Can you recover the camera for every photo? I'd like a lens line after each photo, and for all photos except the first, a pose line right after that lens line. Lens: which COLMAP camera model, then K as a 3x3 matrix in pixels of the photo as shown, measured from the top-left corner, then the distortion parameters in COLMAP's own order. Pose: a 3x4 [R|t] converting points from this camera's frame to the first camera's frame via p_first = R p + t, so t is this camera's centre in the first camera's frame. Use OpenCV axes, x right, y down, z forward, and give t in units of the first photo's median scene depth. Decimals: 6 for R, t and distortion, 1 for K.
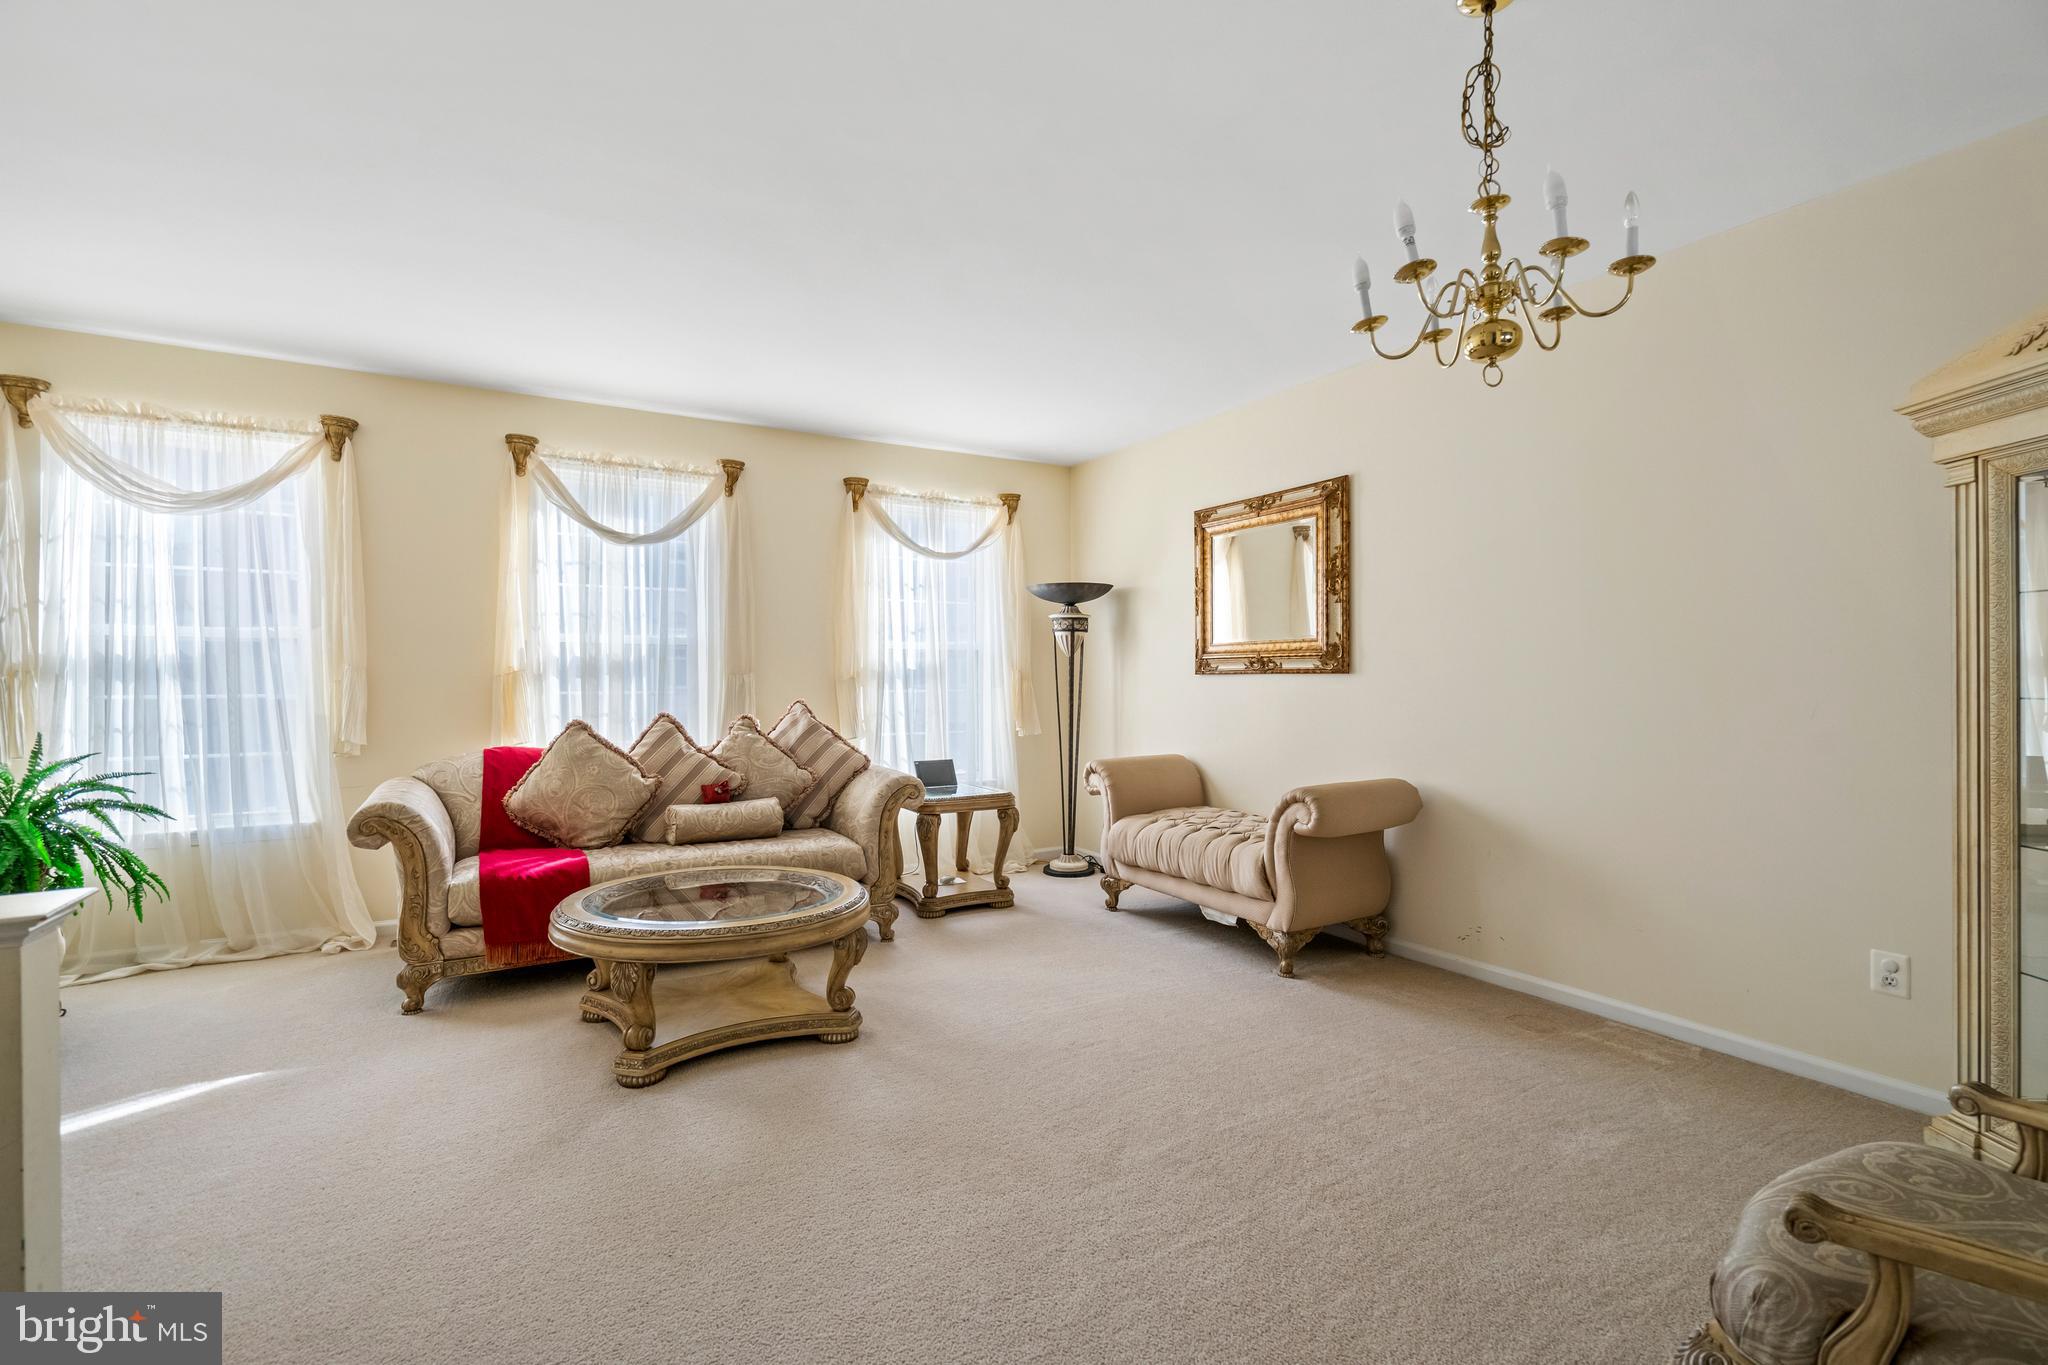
lens RADIAL K [[934.8, 0, 1021.5], [0, 934.8, 691.1], [0, 0, 1]] dist [-0.010488, 0.004341]
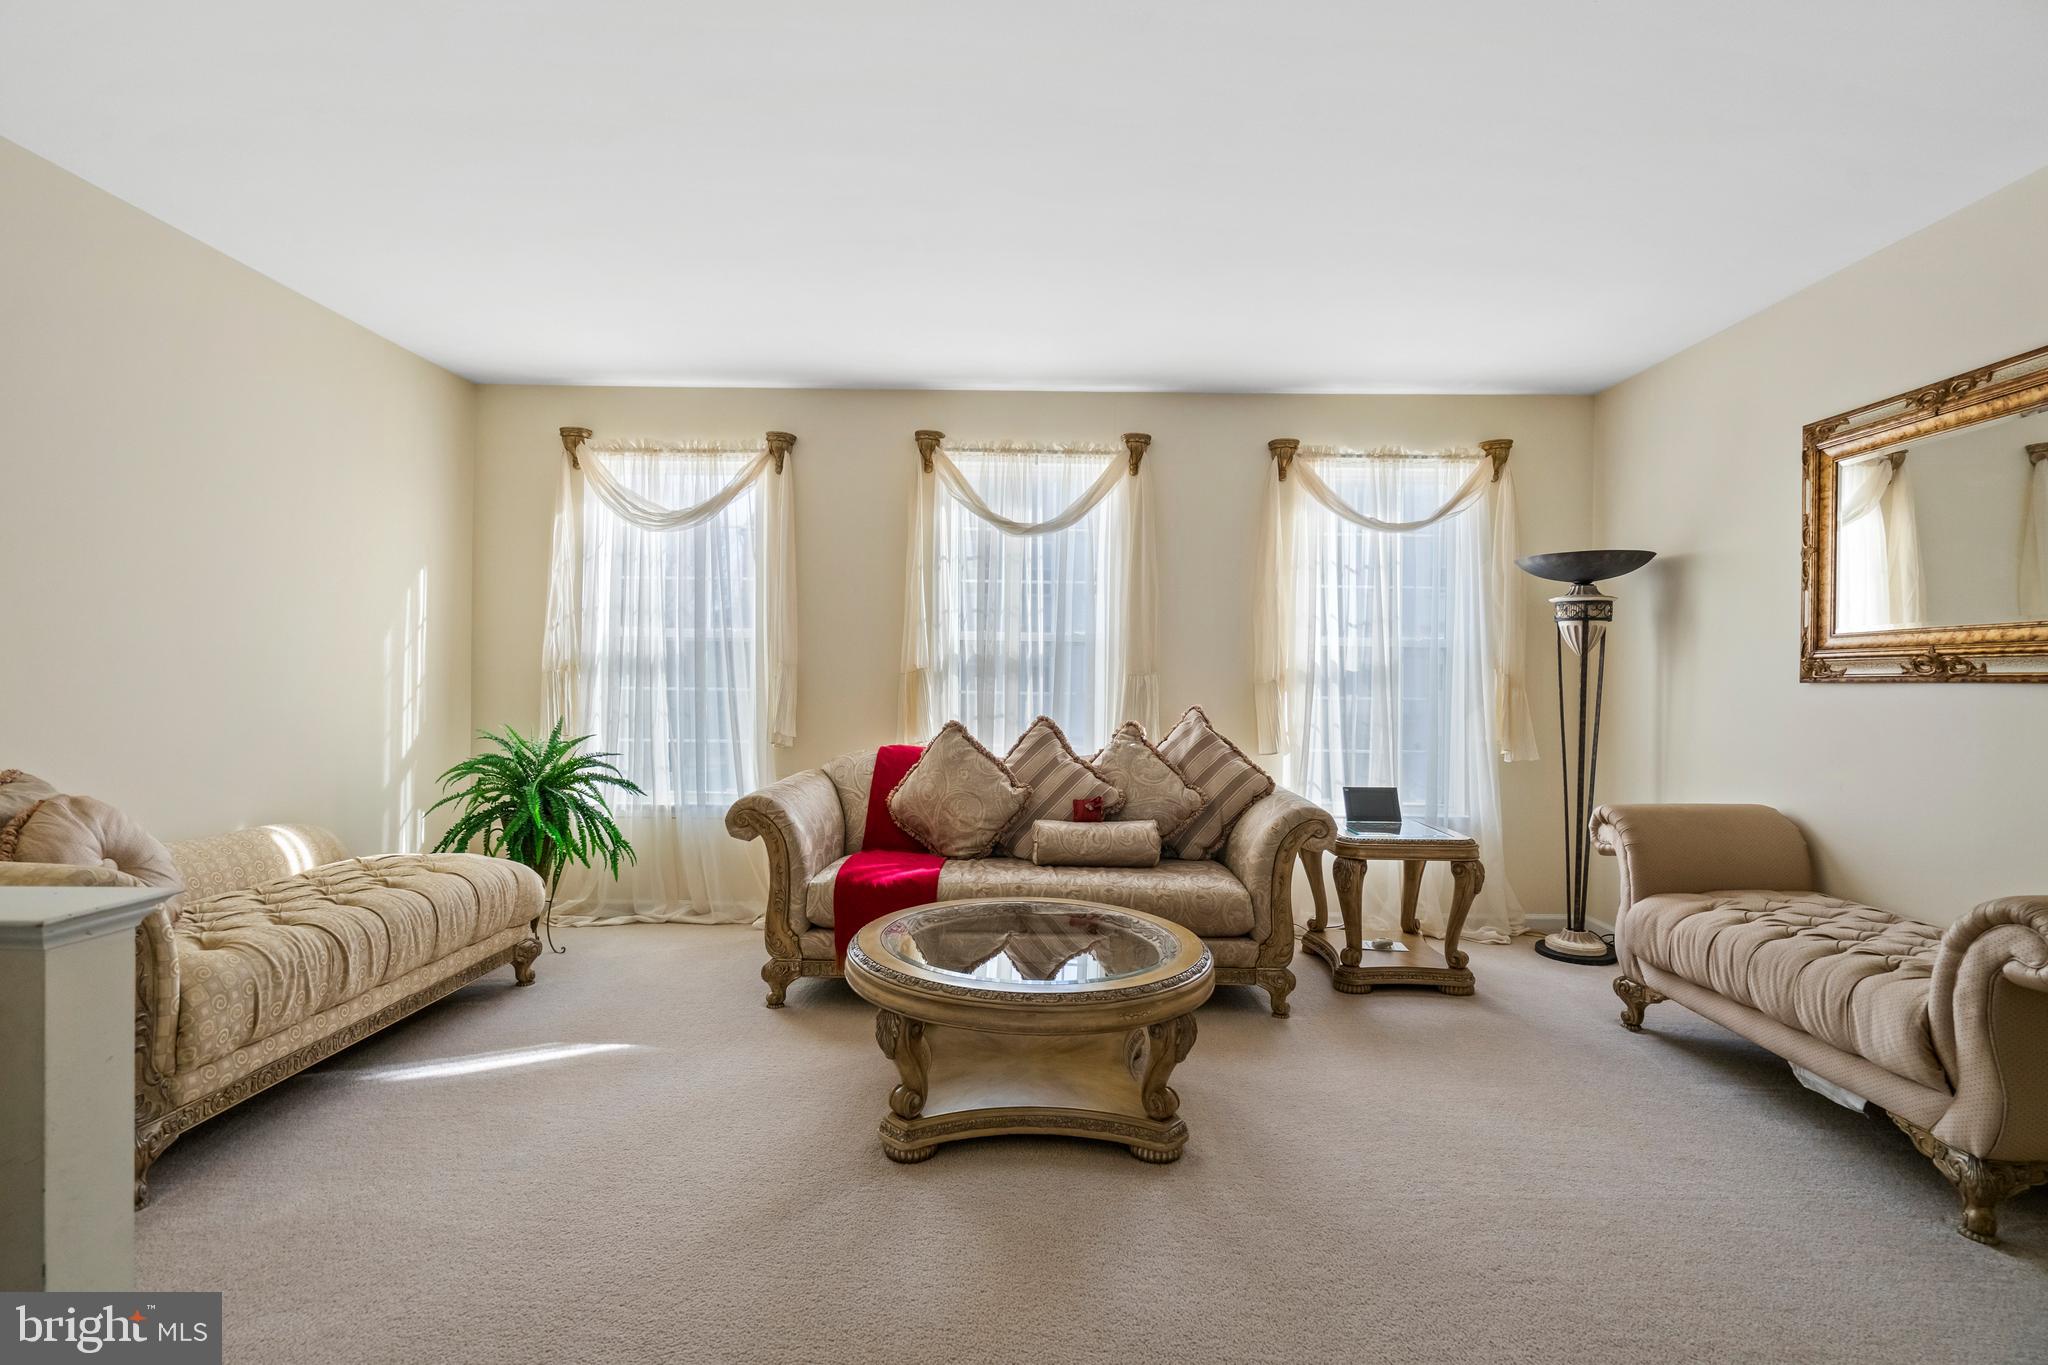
lens RADIAL K [[934.8, 0, 1021.5], [0, 934.8, 691.1], [0, 0, 1]] dist [-0.010488, 0.004341]
pose [[0.855226, 0.018909, -0.517911, 0.069555], [-0.021303, 0.999772, 0.001324, -0.001871], [0.517818, 0.009901, 0.855434, 0.210281]]
